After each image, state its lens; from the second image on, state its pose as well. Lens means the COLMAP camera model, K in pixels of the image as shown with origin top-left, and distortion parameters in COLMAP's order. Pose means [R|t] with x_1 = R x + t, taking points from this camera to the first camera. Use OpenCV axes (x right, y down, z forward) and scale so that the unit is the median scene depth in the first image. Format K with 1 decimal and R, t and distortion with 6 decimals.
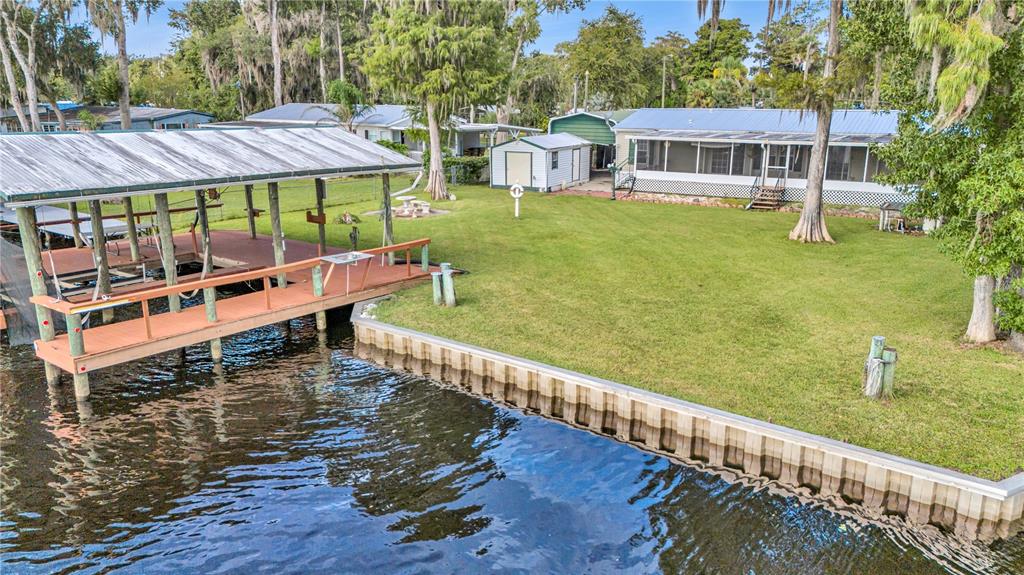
lens RADIAL K [[728.6, 0, 512.6], [0, 728.6, 286.9], [0, 0, 1]] dist [0.015116, -0.002105]
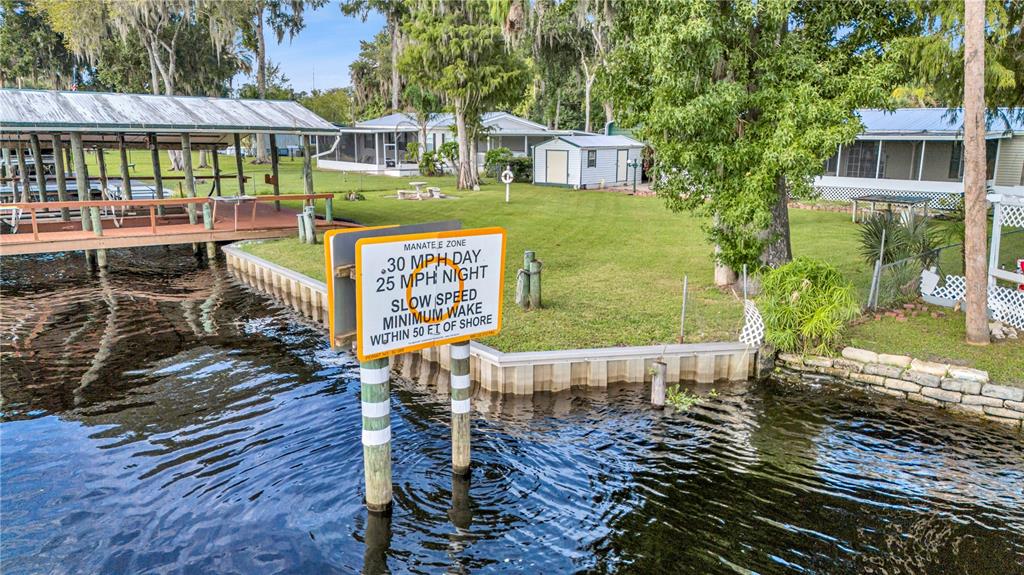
lens RADIAL K [[728.6, 0, 509.4], [0, 728.6, 287.8], [0, 0, 1]] dist [0.015116, -0.002105]
pose [[0.964795, 0.062596, -0.255444, 0.277256], [-0.072426, 0.996945, -0.029250, 0.057308], [0.252833, 0.046721, 0.966381, -0.012357]]
